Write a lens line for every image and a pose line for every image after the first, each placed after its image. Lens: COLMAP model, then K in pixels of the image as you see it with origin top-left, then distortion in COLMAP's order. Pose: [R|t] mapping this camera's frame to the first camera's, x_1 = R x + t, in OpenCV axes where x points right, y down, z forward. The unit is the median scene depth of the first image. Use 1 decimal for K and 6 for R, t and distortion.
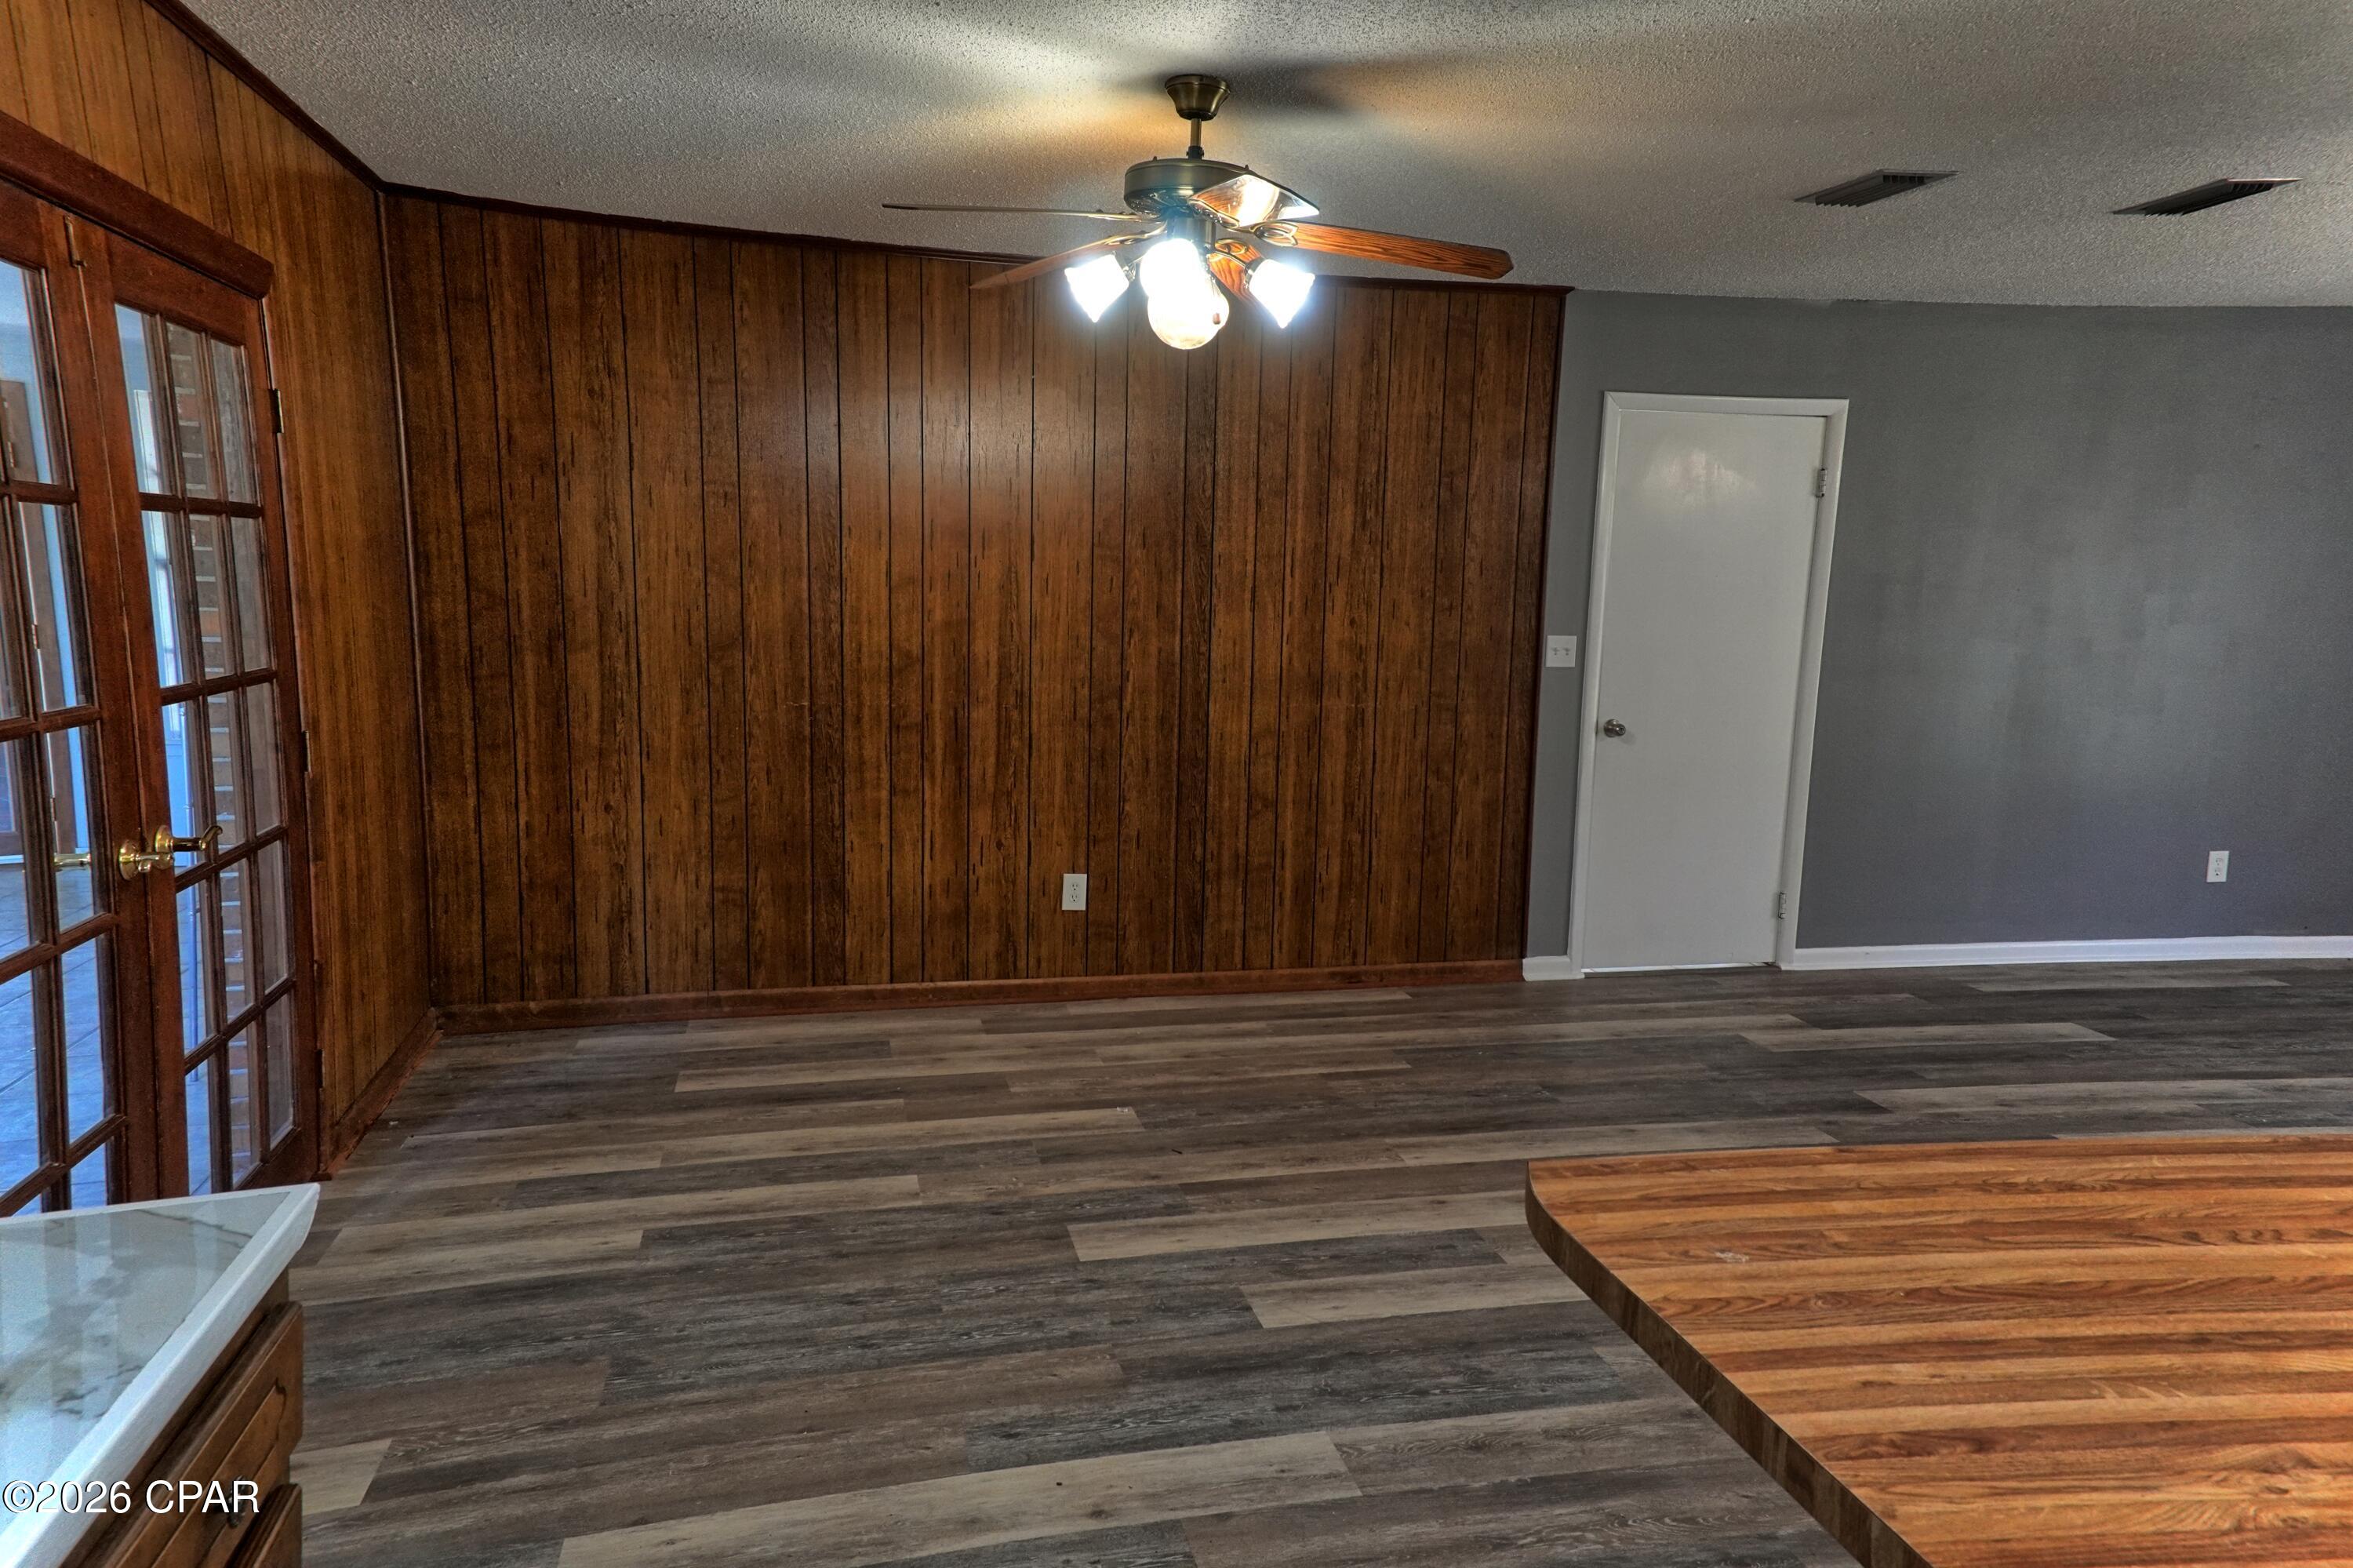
lens RADIAL K [[1528.5, 0, 1177.0], [0, 1528.5, 791.0], [0, 0, 1]] dist [0.001657, 0.247907]
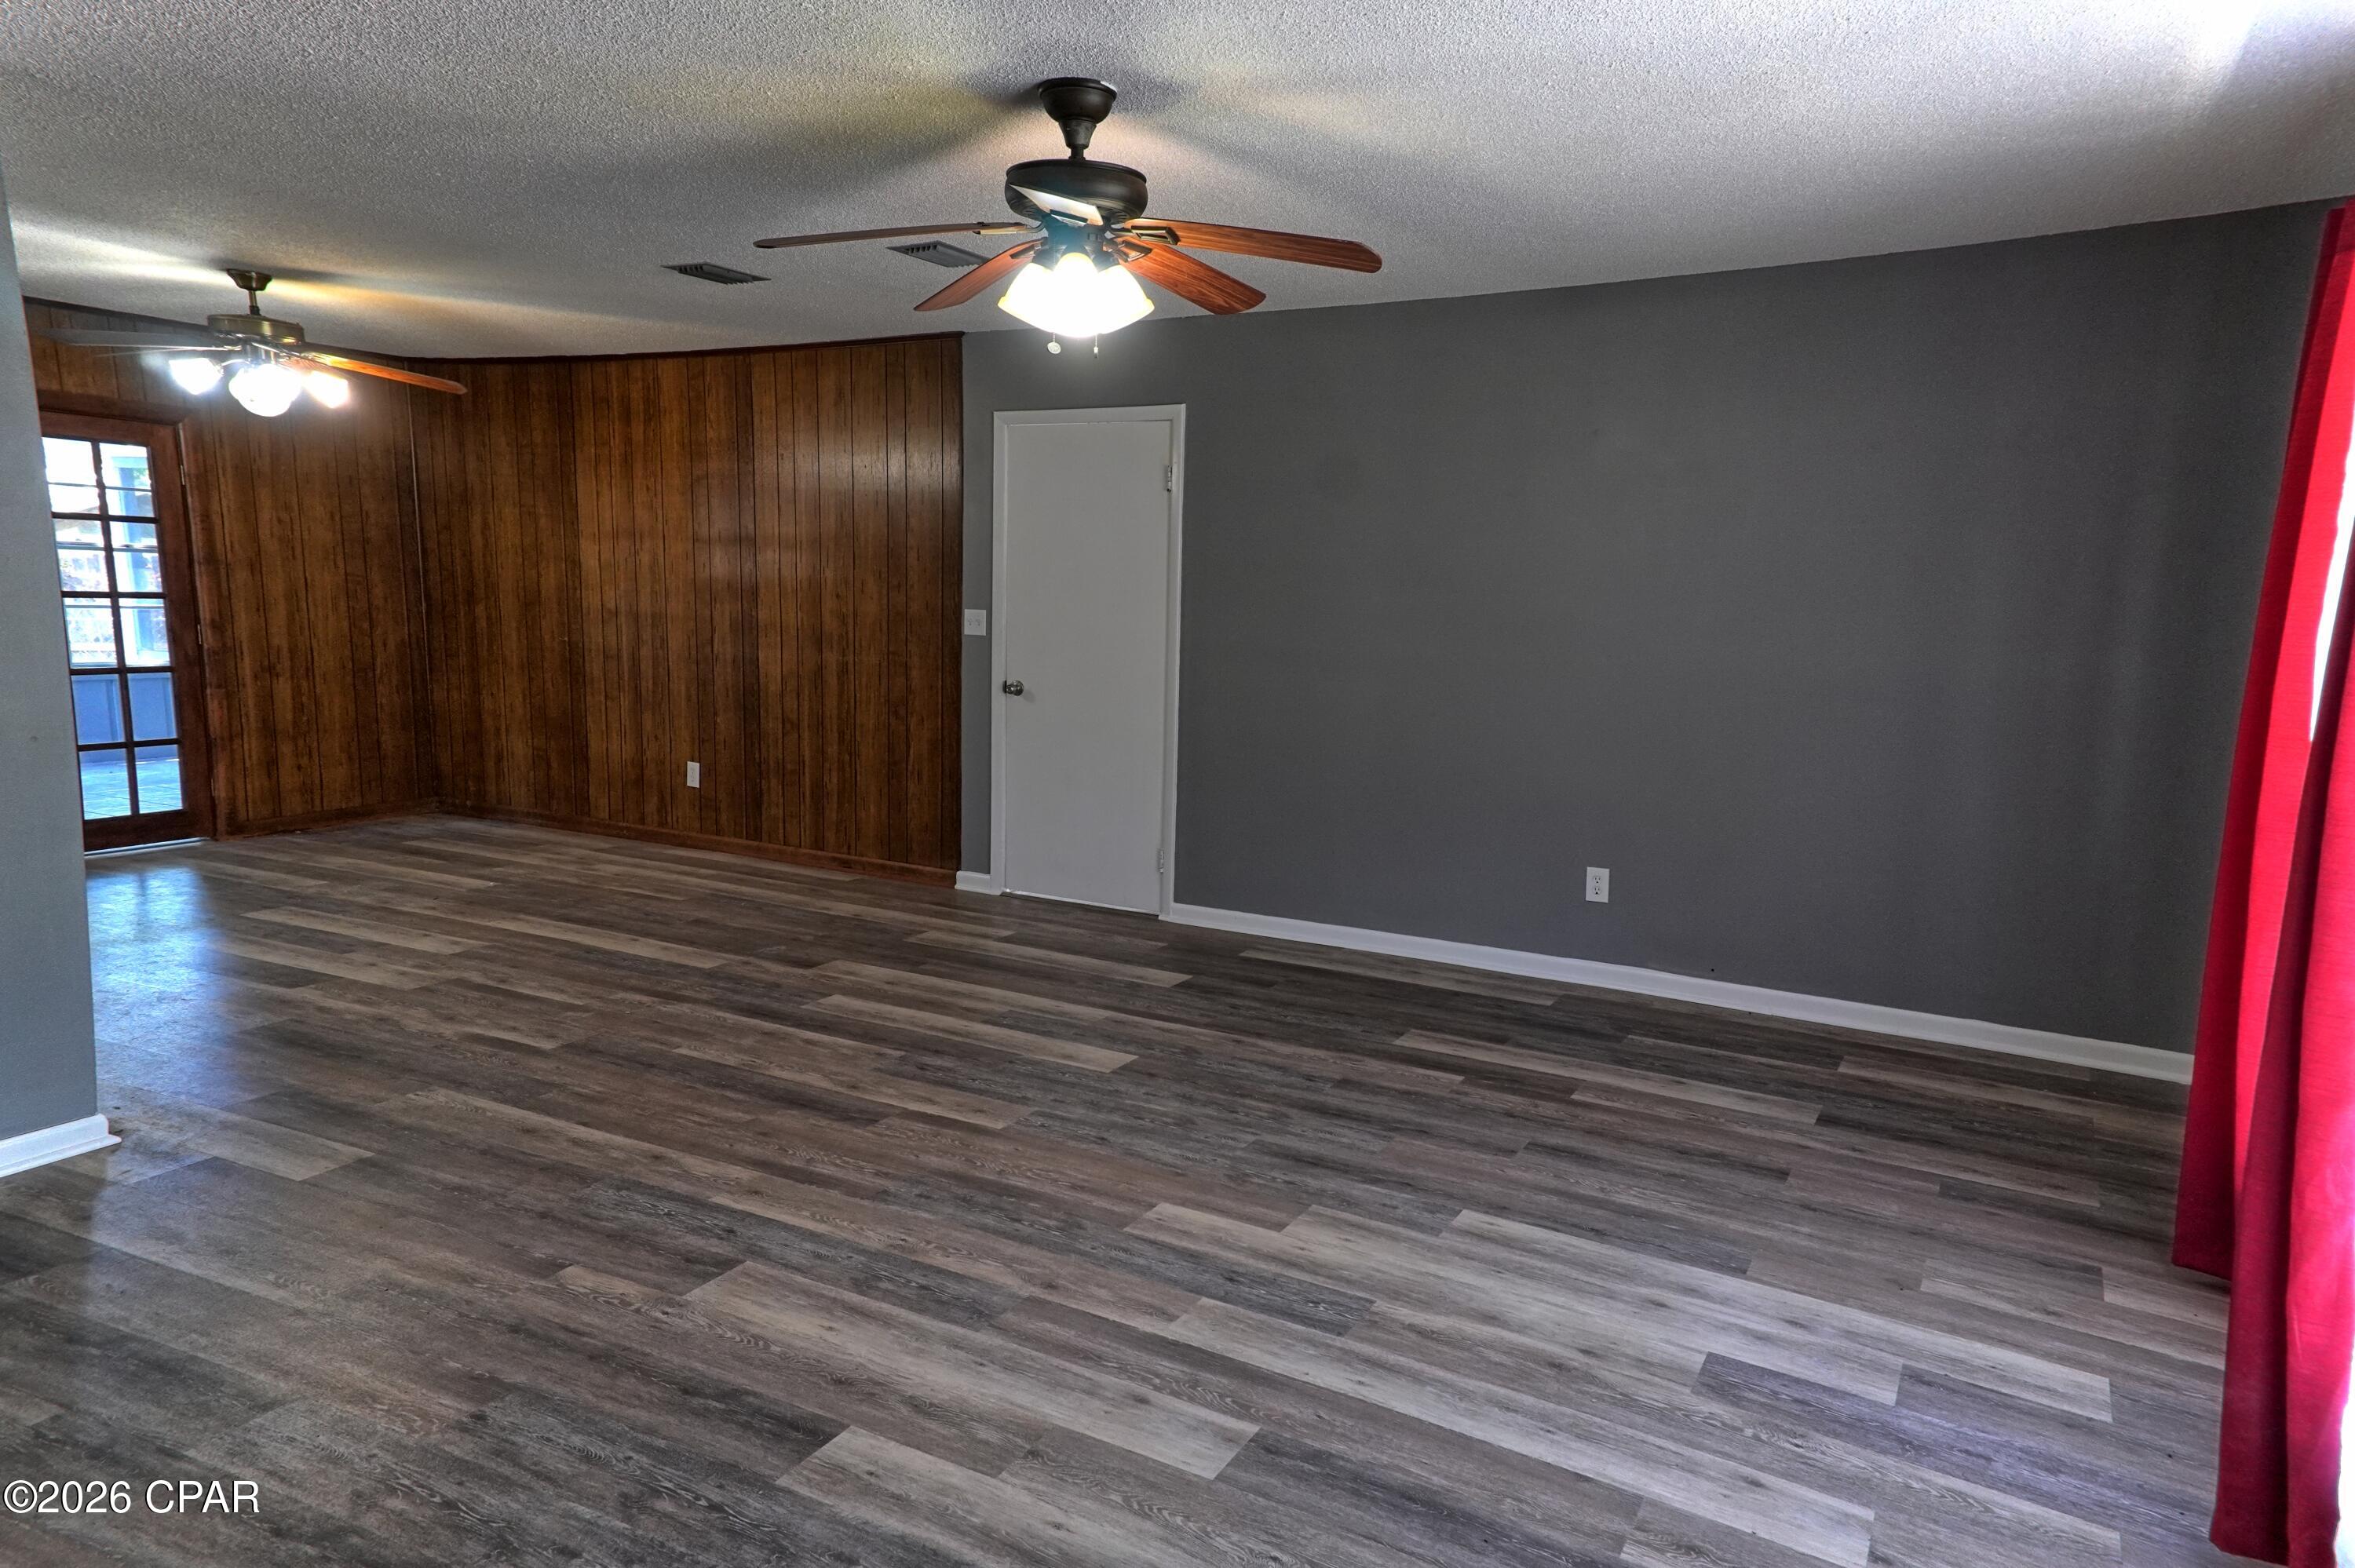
lens RADIAL K [[1529.5, 0, 1178.0], [0, 1529.5, 791.0], [0, 0, 1]] dist [0.001657, 0.247907]
pose [[0.730850, 0.092880, -0.676189, 1.261233], [-0.104888, 0.994213, 0.023197, -0.002191], [0.674431, 0.053971, 0.736363, 0.215998]]
